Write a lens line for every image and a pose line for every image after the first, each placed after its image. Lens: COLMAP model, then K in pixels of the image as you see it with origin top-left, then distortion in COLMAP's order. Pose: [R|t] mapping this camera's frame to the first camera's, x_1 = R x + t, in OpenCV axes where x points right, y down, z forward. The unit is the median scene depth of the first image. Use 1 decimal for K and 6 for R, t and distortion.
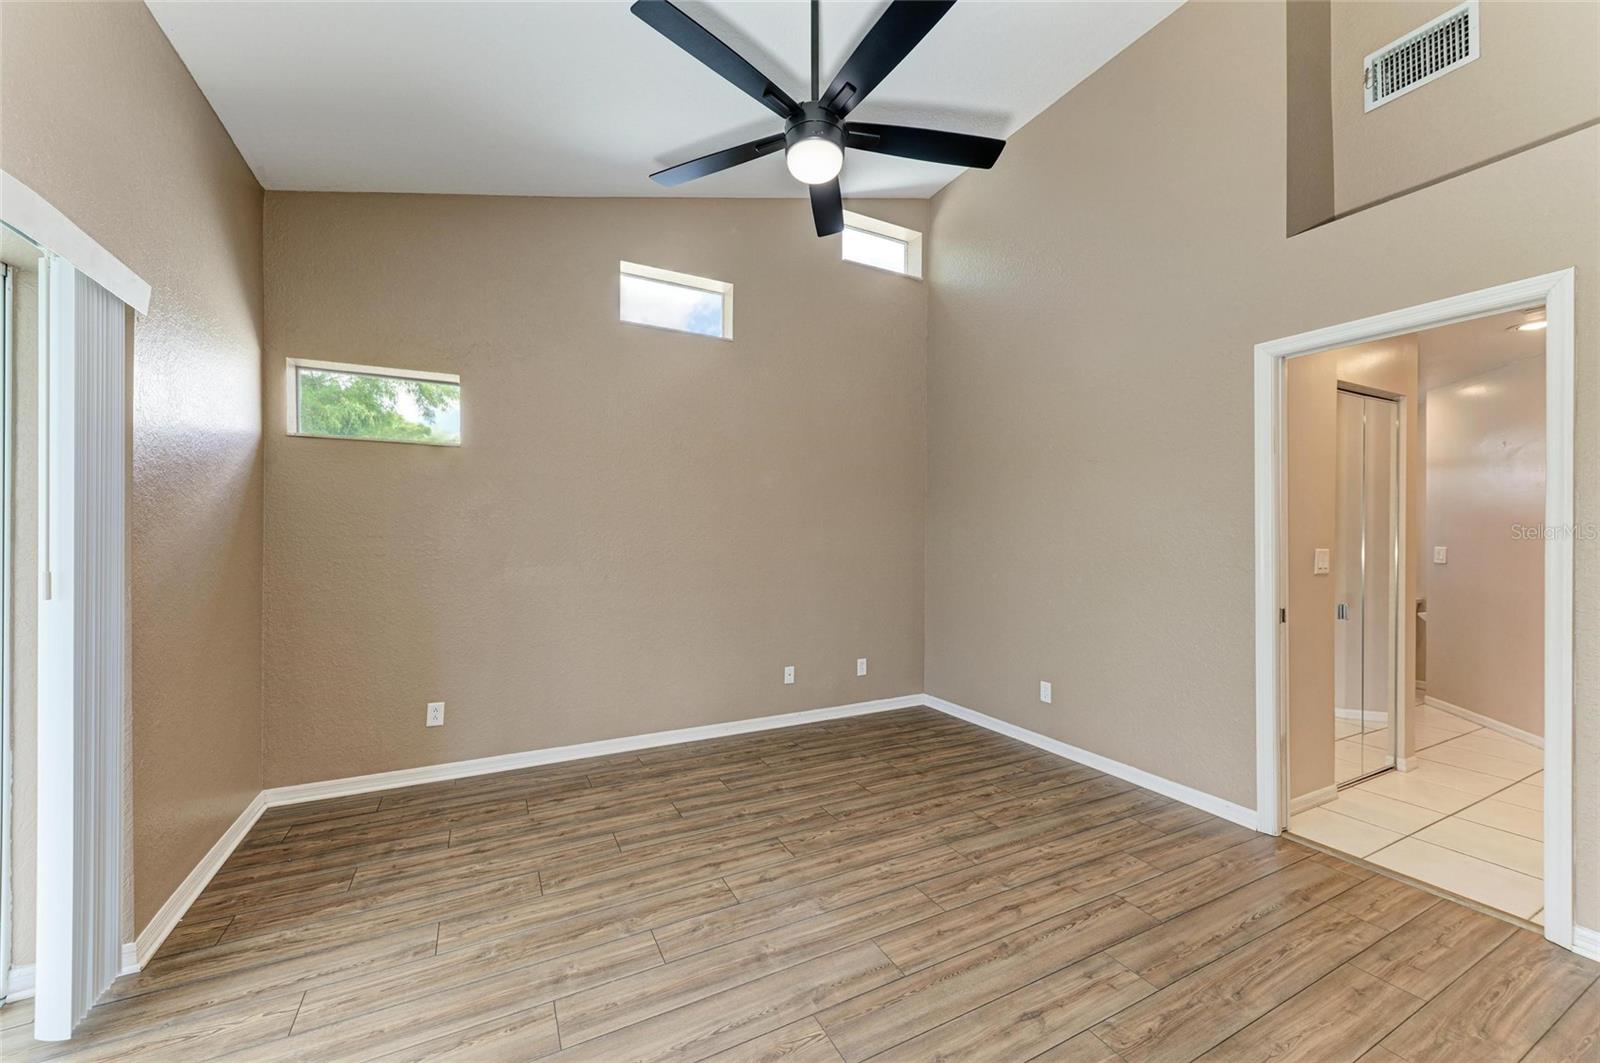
lens RADIAL K [[598.9, 0, 801.4], [0, 598.9, 533.6], [0, 0, 1]] dist [0.013956, -0.006598]
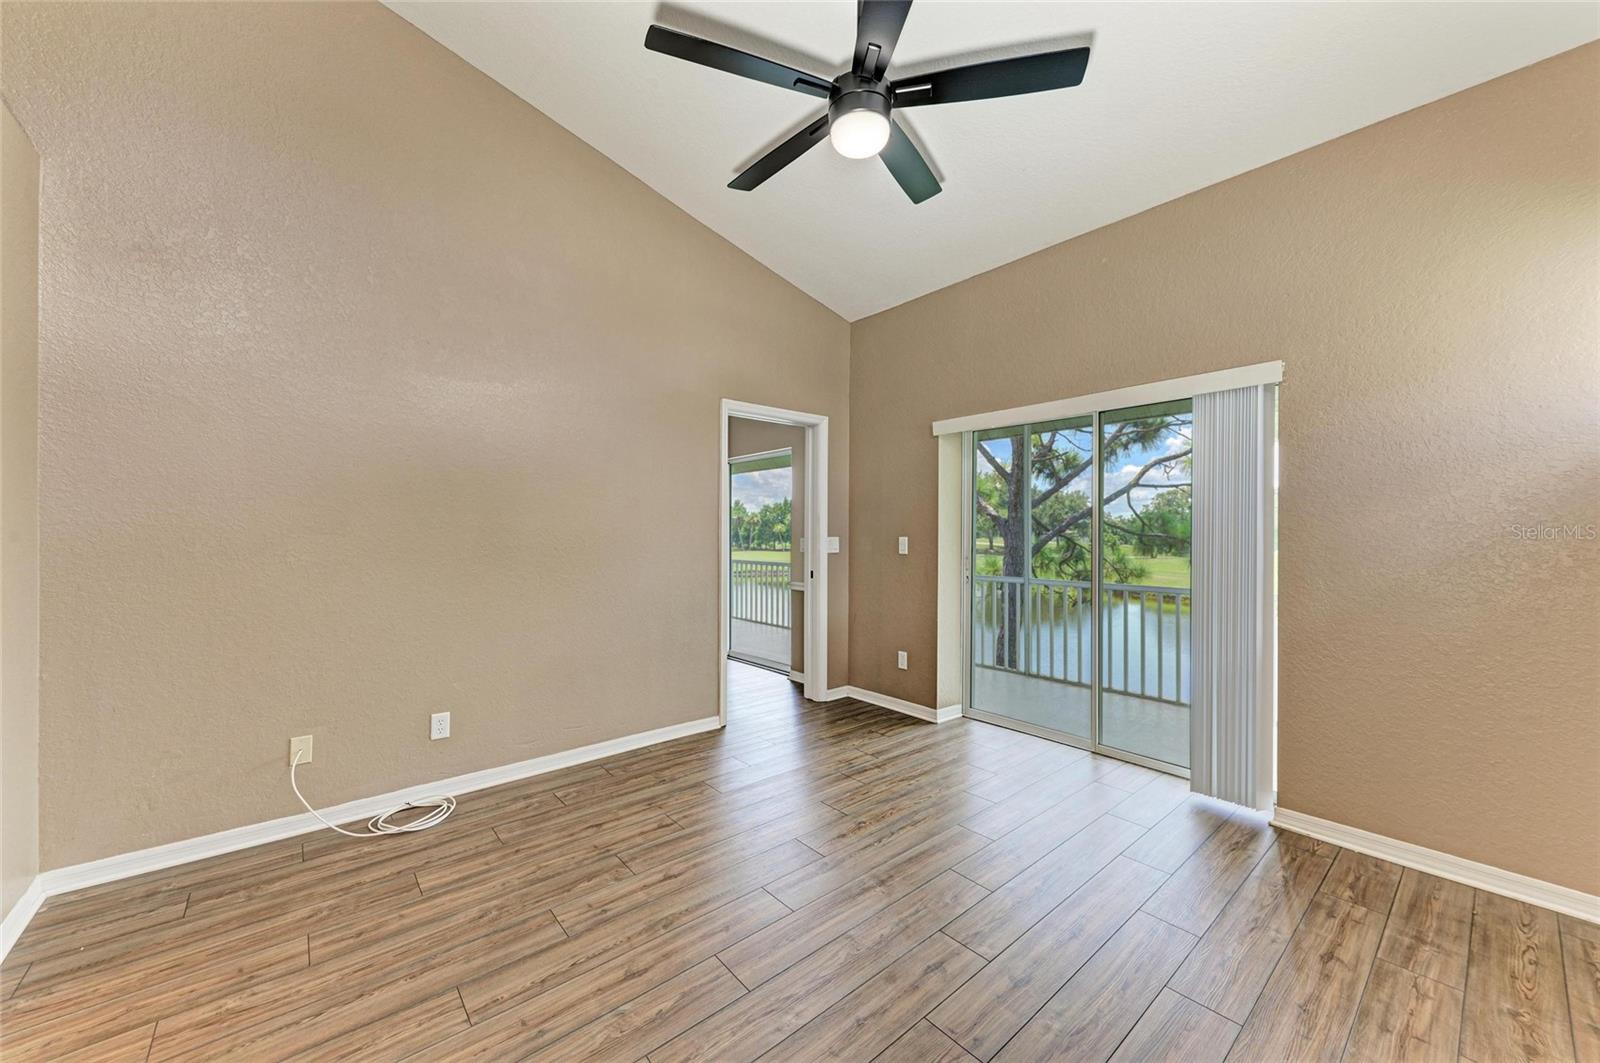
lens RADIAL K [[598.9, 0, 801.4], [0, 598.9, 533.6], [0, 0, 1]] dist [0.013956, -0.006598]
pose [[-0.974051, -0.006226, -0.226243, 0.322320], [-0.006320, 0.999980, -0.000310, 0.013257], [0.226241, 0.001128, -0.974071, 1.894771]]
